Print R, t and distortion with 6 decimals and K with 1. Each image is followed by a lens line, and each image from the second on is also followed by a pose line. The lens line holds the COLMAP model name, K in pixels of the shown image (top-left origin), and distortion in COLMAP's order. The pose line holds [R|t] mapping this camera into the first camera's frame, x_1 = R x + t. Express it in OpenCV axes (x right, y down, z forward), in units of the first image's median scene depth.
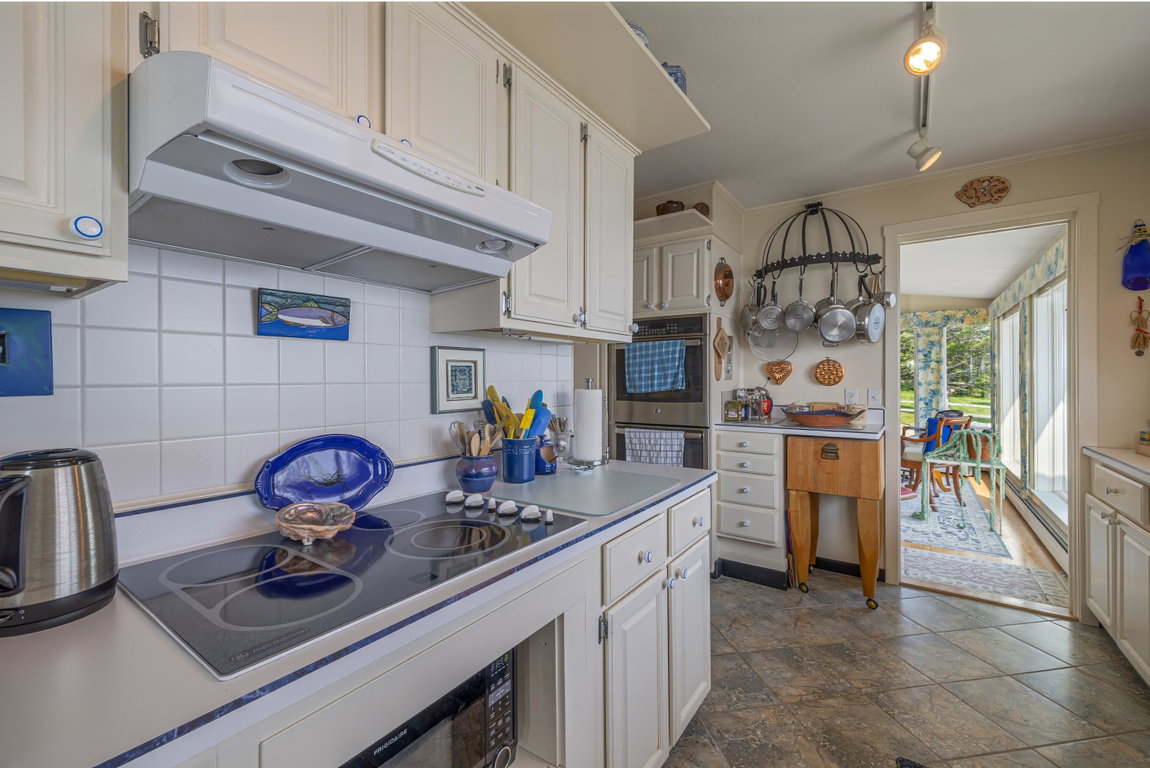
lens RADIAL K [[483.8, 0, 577.5], [0, 483.8, 376.9], [0, 0, 1]] dist [0.002606, 0.000382]
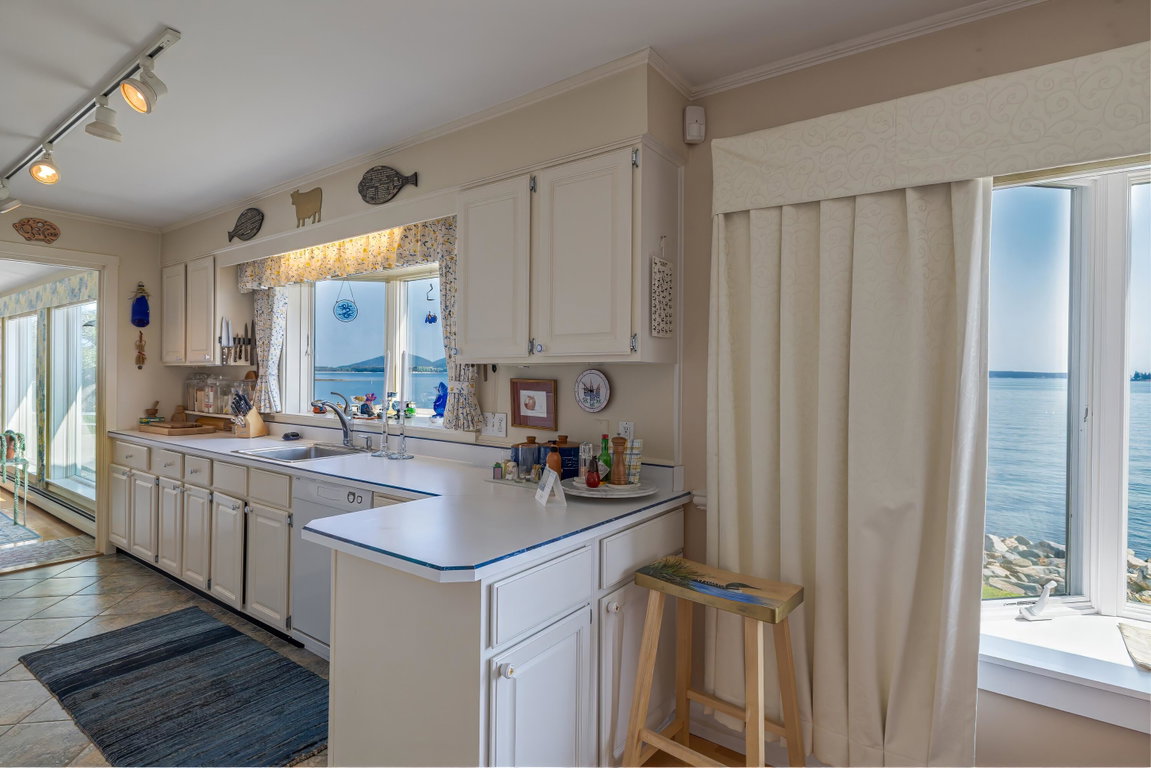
lens RADIAL K [[568.3, 0, 574.9], [0, 568.3, 379.3], [0, 0, 1]] dist [-0.001771, 0.000885]
pose [[0.013611, -0.002063, 0.999905, -0.602773], [-0.010885, 0.999938, 0.002211, -0.028420], [-0.999848, -0.010914, 0.013588, -0.391273]]
